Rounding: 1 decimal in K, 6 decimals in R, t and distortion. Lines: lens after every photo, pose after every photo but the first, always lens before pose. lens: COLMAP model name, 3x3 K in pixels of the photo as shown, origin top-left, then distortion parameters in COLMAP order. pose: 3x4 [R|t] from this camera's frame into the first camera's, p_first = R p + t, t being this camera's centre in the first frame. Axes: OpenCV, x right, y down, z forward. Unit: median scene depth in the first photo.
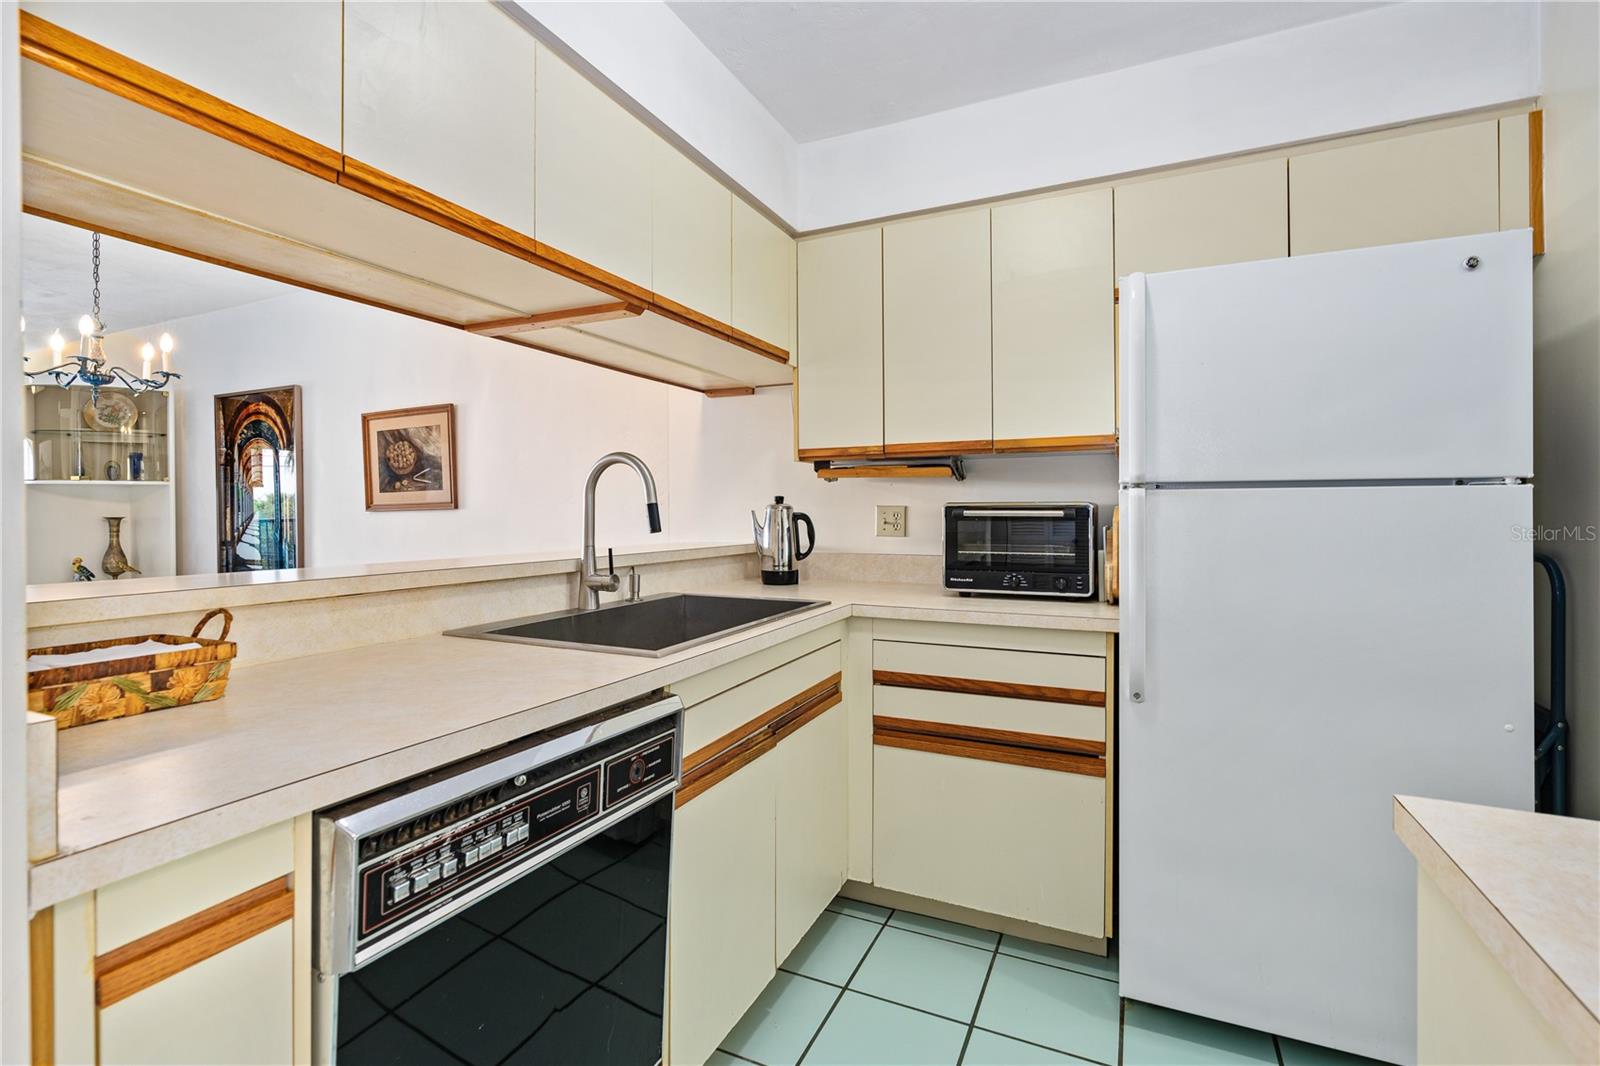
lens RADIAL K [[736.5, 0, 790.7], [0, 736.5, 511.1], [0, 0, 1]] dist [-0.002919, -0.000230]
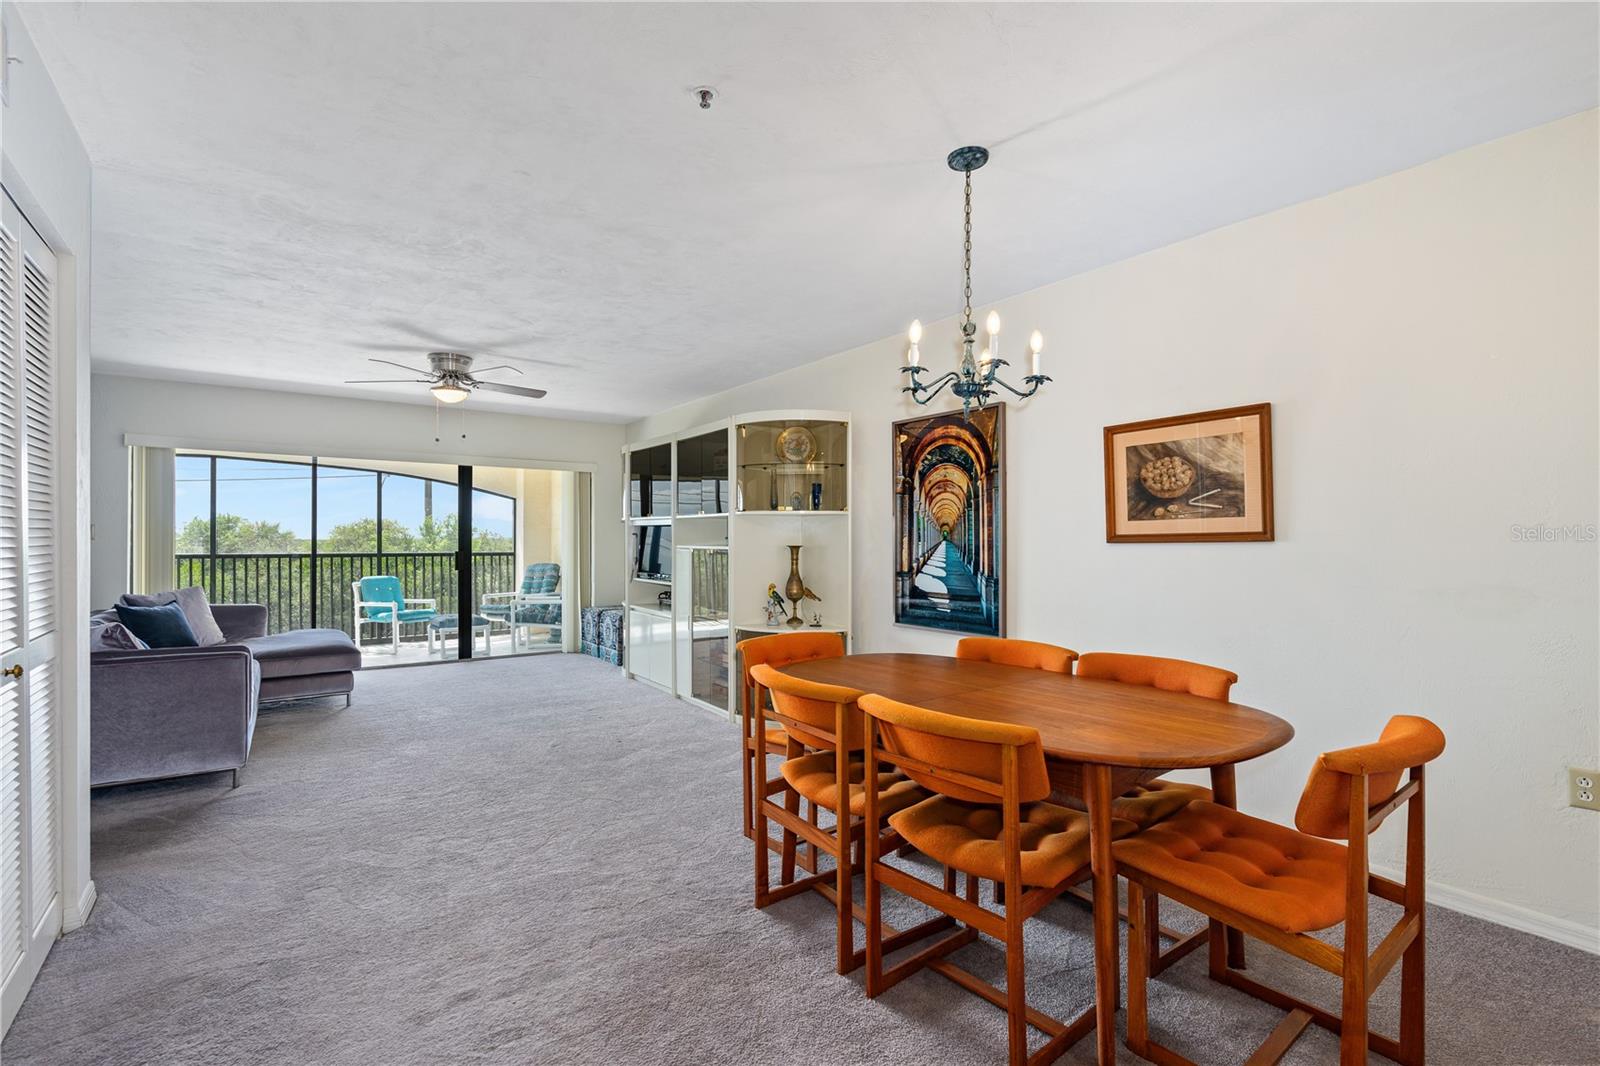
lens RADIAL K [[740.3, 0, 804.7], [0, 740.3, 544.3], [0, 0, 1]] dist [-0.002524, 0.000303]
pose [[0.875783, 0.011442, -0.482570, -0.430066], [-0.009941, 0.999935, 0.005668, 0.000399], [0.482603, -0.000167, 0.875839, 0.084705]]
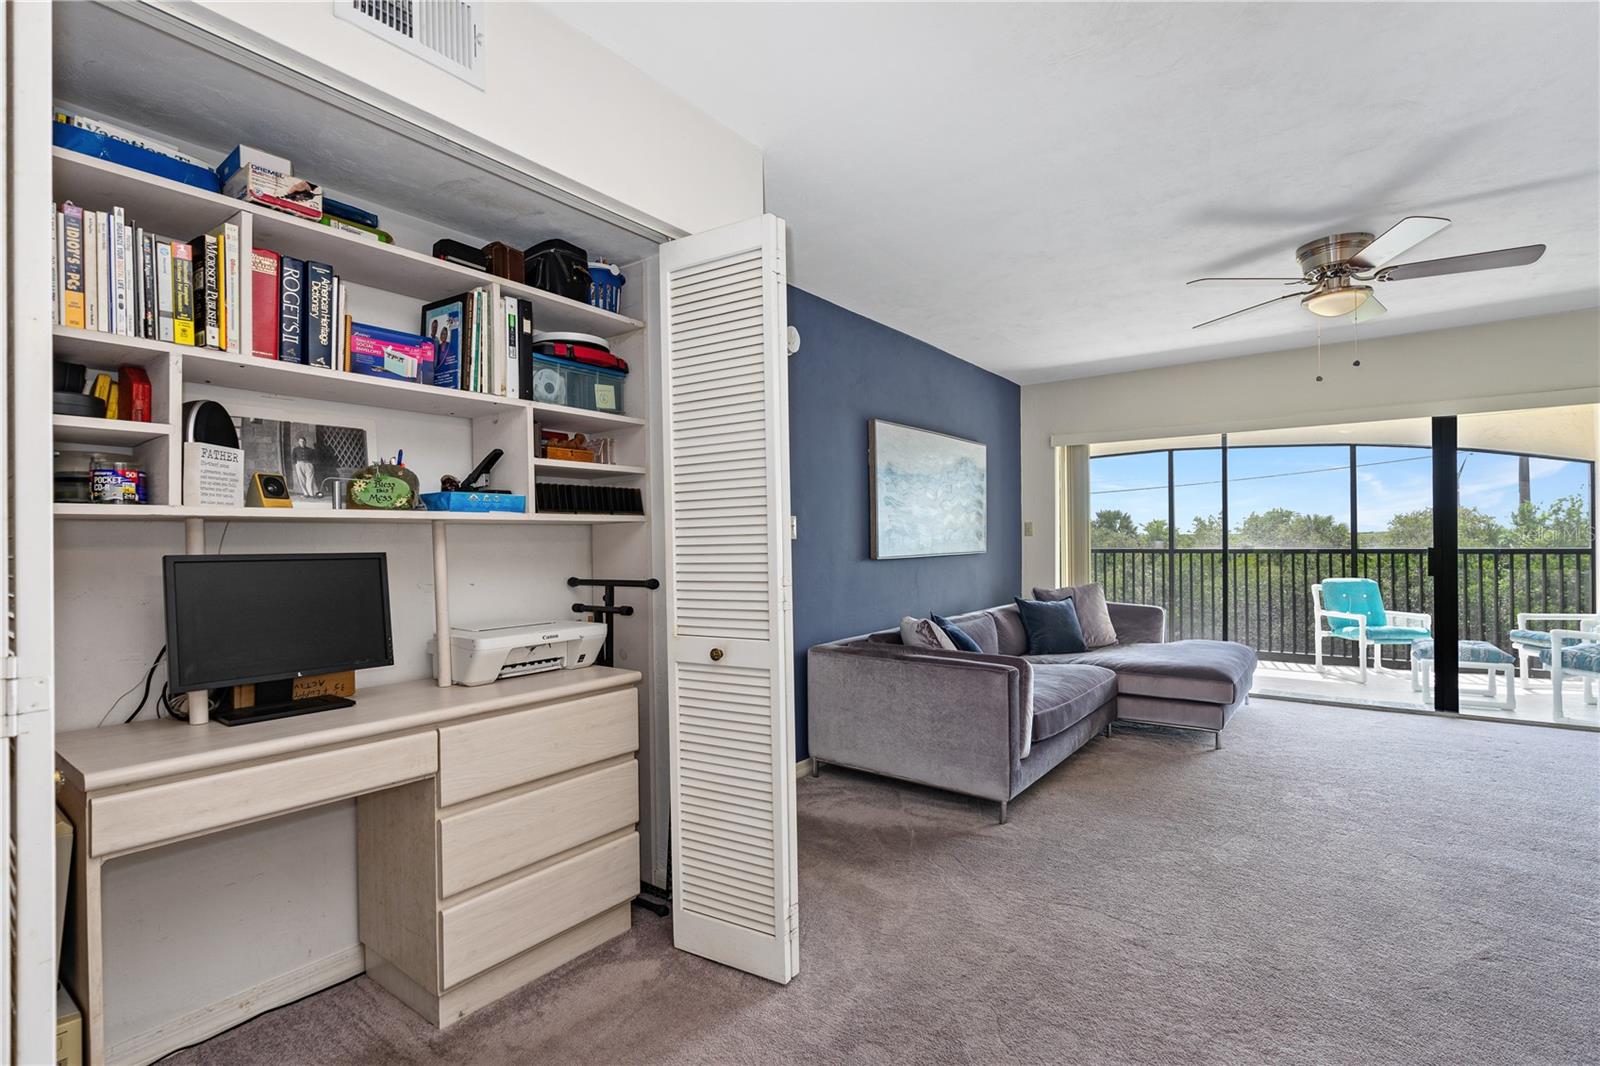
lens RADIAL K [[740.3, 0, 804.7], [0, 740.3, 544.3], [0, 0, 1]] dist [-0.002524, 0.000303]
pose [[-0.193233, 0.017232, -0.981002, -0.651230], [0.009186, 0.999834, 0.015754, 0.001735], [0.981110, -0.005967, -0.193359, 0.453080]]
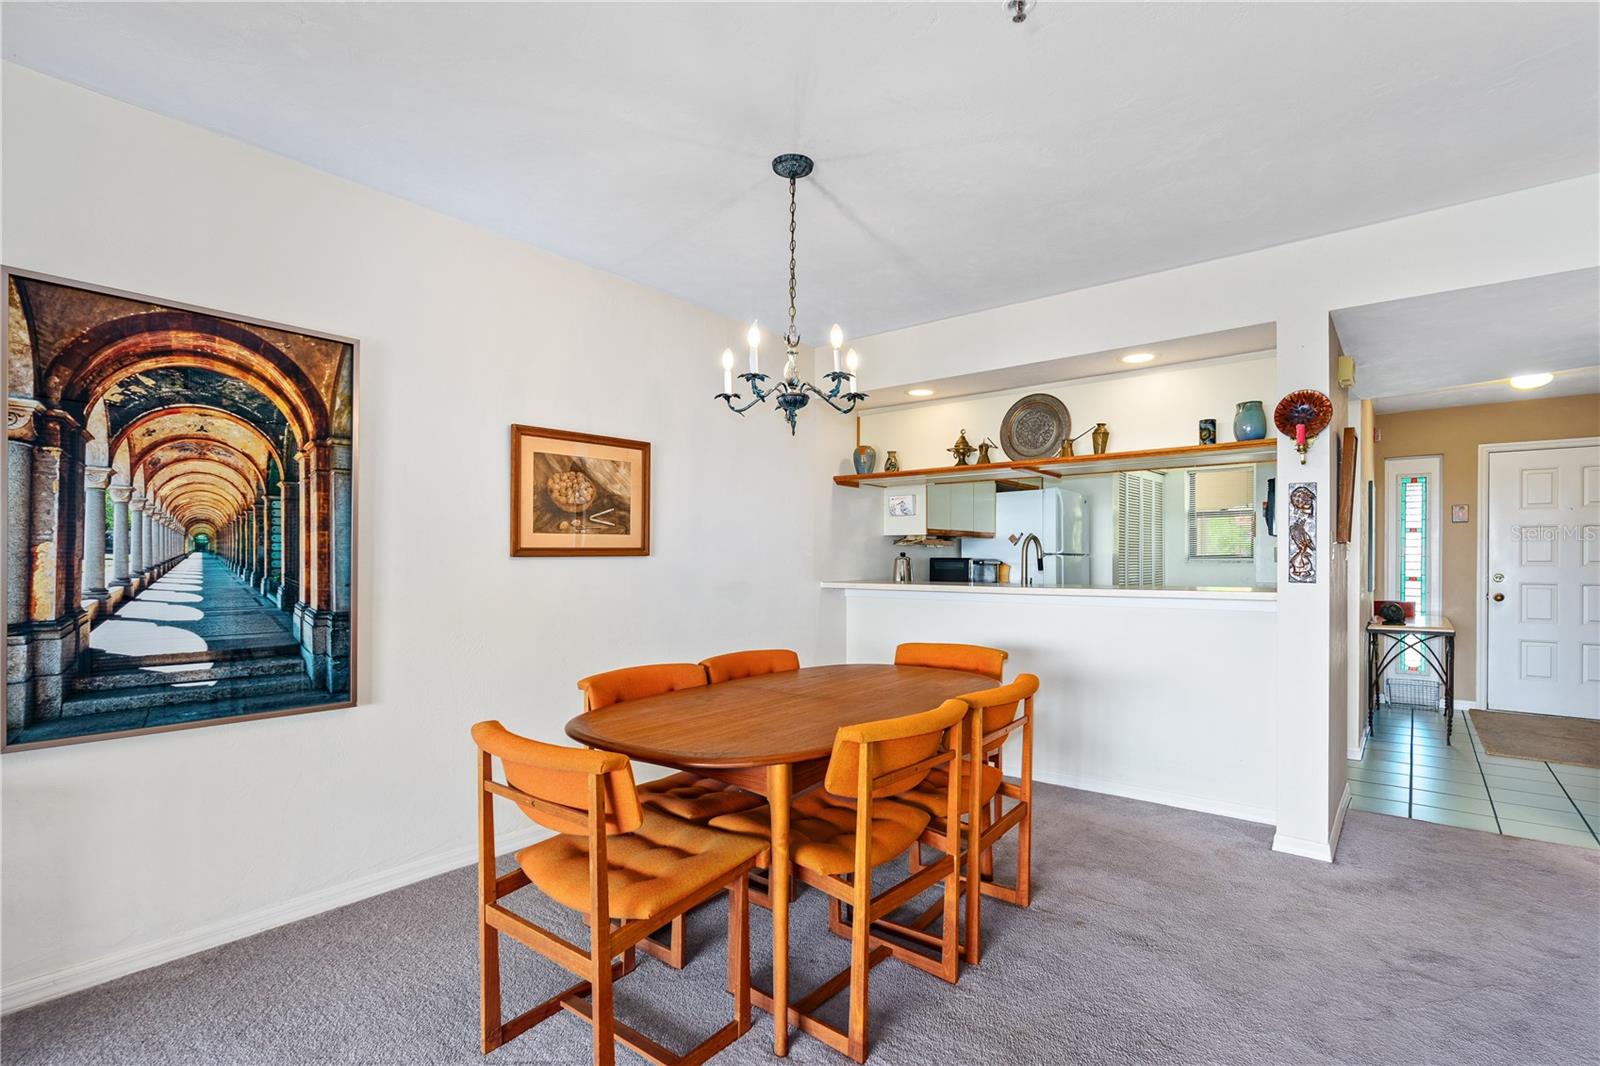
lens RADIAL K [[763.0, 0, 802.3], [0, 763.0, 559.1], [0, 0, 1]] dist [-0.011833, -0.000041]
pose [[0.229886, 0.007547, 0.973188, -1.142577], [-0.005784, 0.999963, -0.006389, 0.005224], [-0.973200, -0.004160, 0.229921, 0.496303]]
